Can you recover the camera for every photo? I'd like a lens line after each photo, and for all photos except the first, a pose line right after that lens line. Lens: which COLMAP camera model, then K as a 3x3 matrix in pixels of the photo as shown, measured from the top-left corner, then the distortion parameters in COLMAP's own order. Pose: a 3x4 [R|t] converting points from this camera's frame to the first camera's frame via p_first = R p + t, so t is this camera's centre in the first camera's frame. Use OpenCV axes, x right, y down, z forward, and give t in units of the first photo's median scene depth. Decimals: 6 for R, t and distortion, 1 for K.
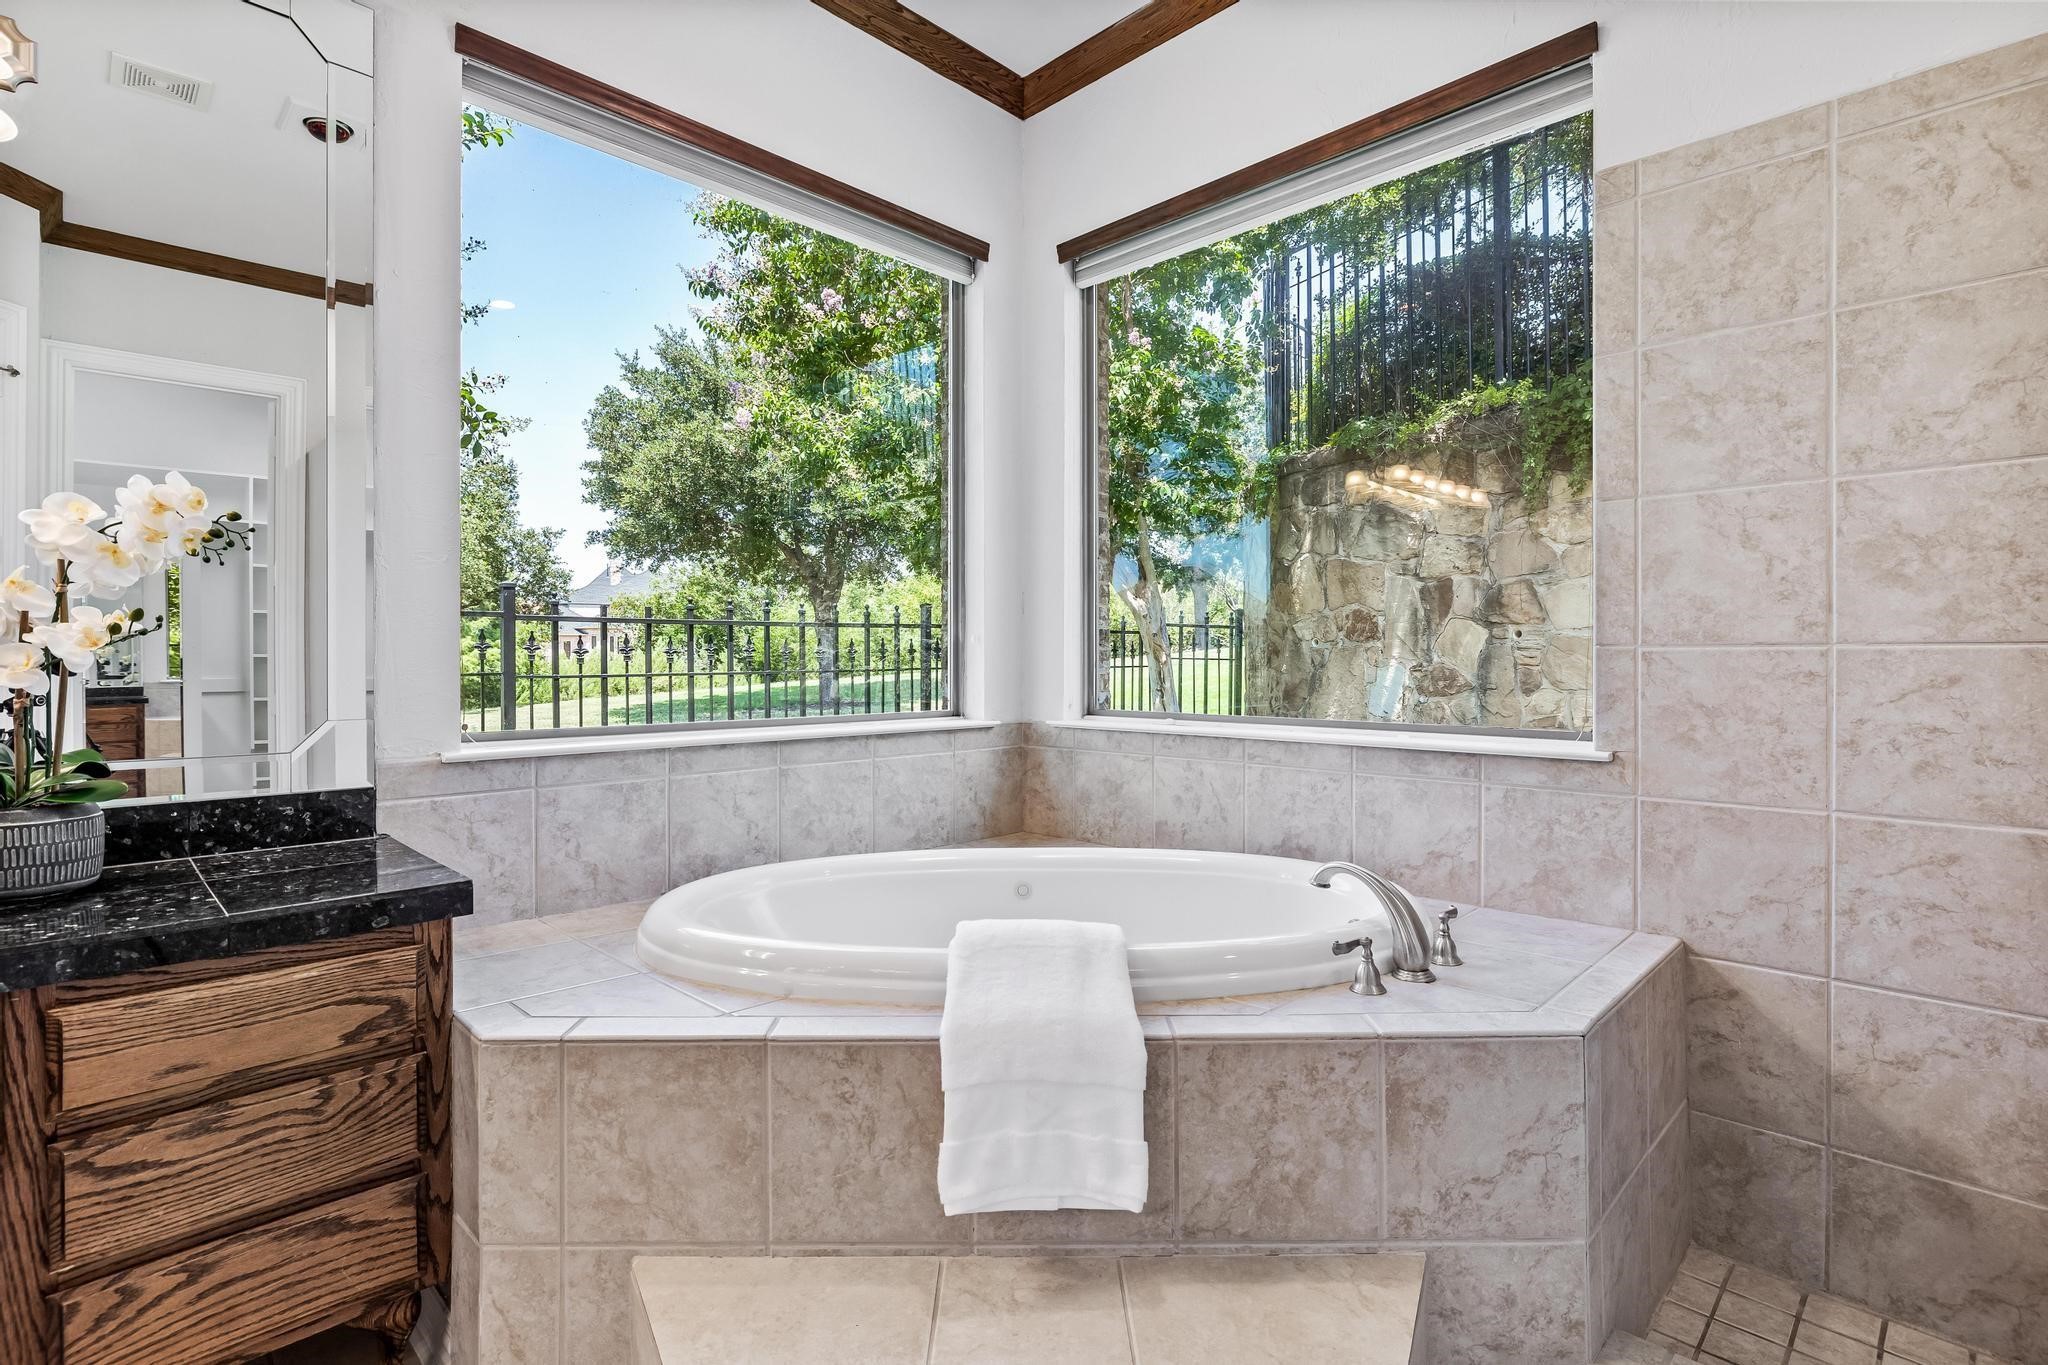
lens RADIAL K [[968.1, 0, 1011.7], [0, 968.1, 664.2], [0, 0, 1]] dist [-0.005001, 0.001331]
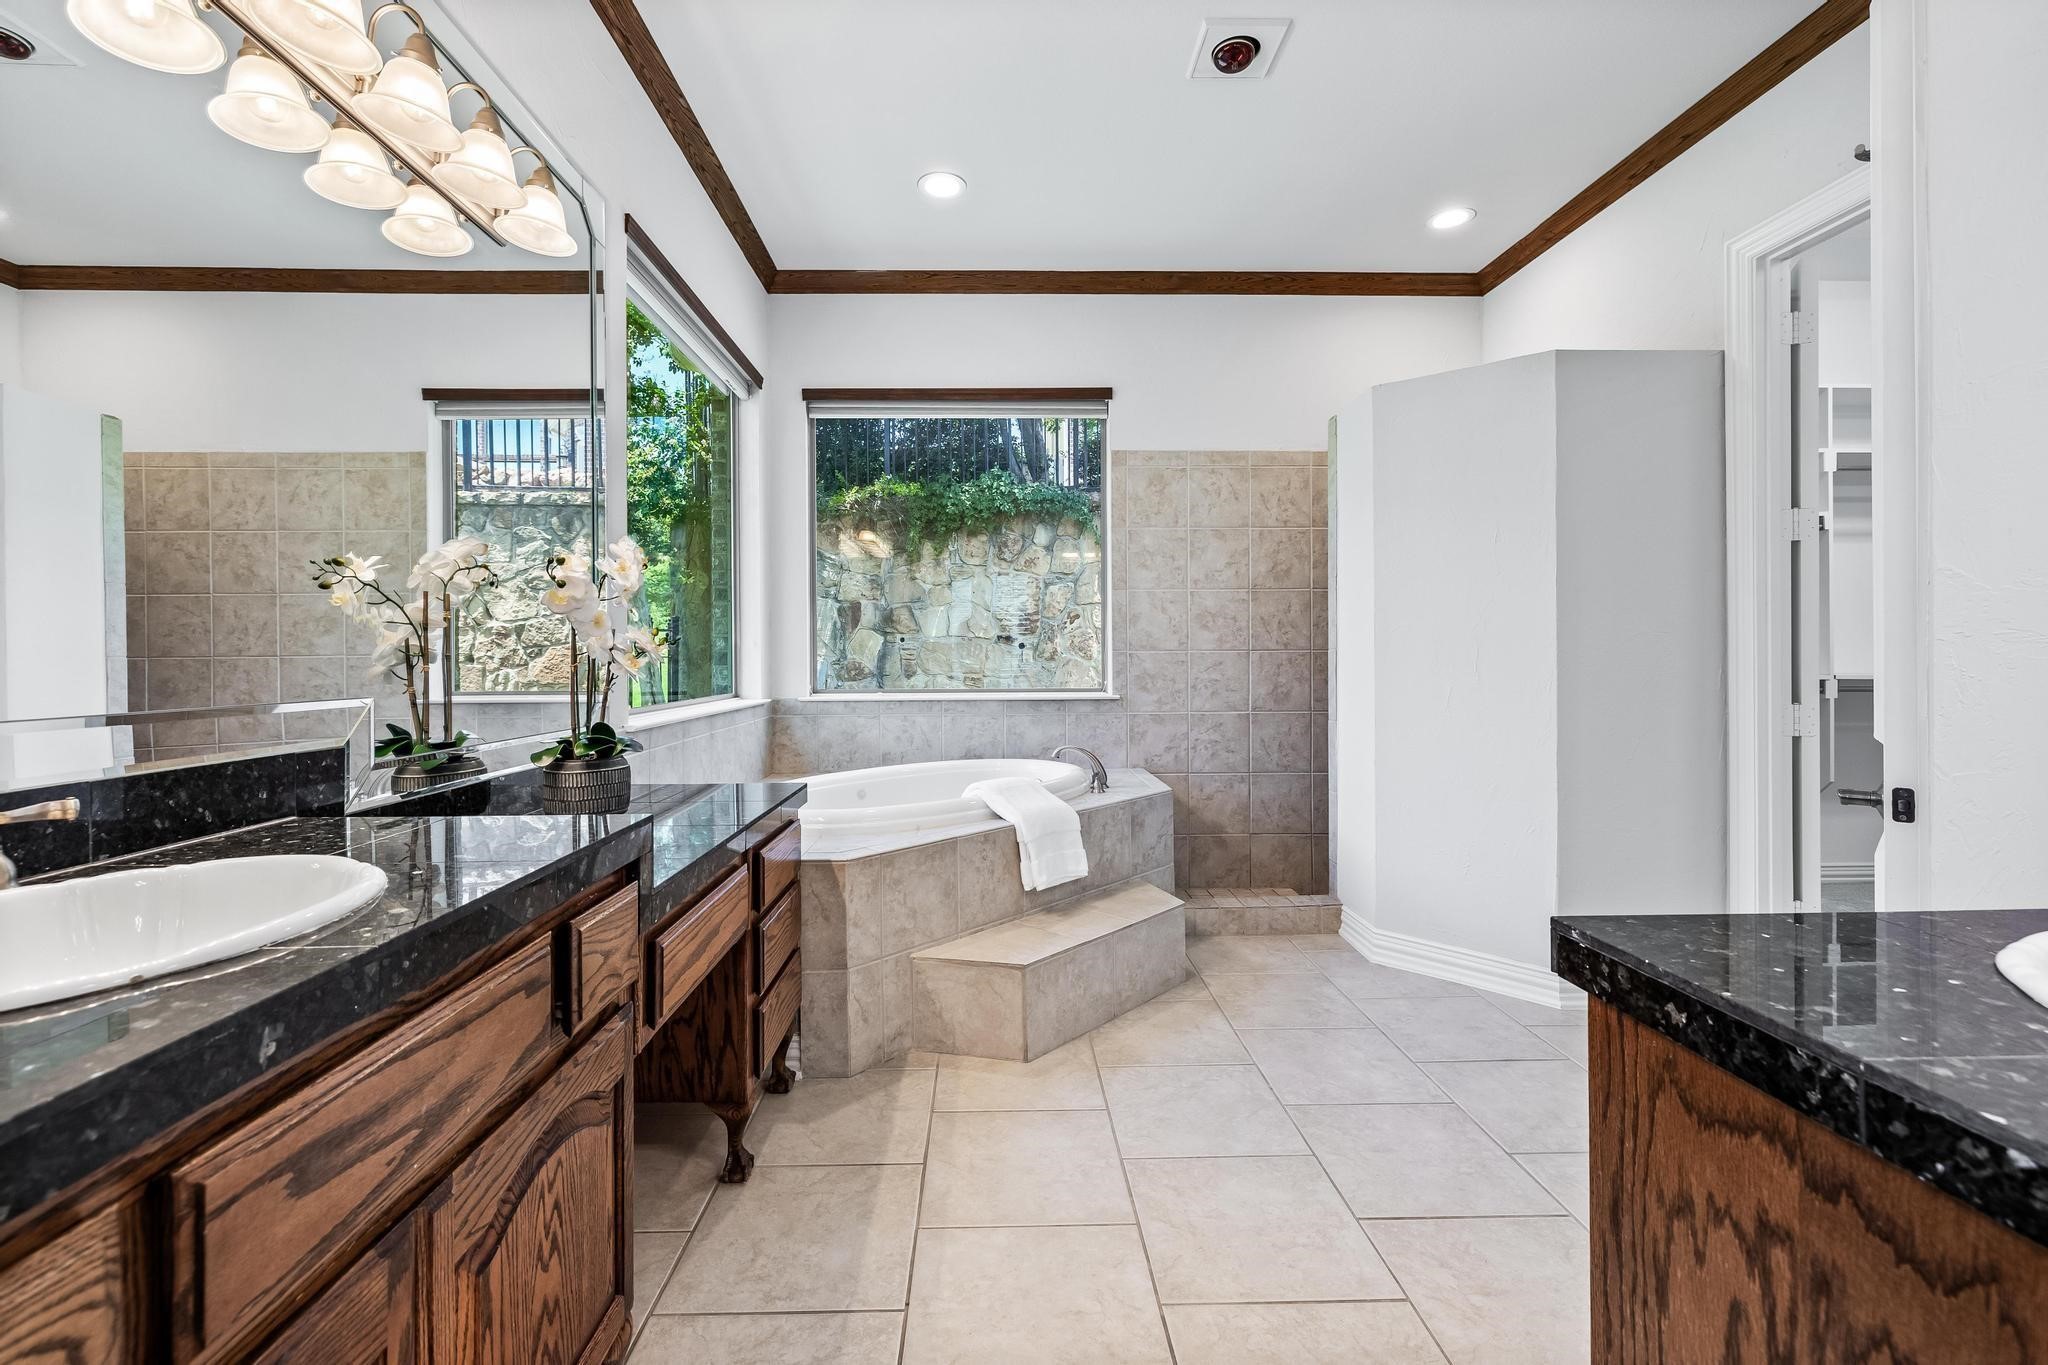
lens RADIAL K [[875.0, 0, 995.6], [0, 875.0, 660.9], [0, 0, 1]] dist [0.001847, 0.000082]
pose [[0.697637, -0.008054, 0.716406, -1.280672], [0.007617, 0.999964, 0.003825, -0.004803], [-0.716411, 0.002789, 0.697673, -0.329075]]
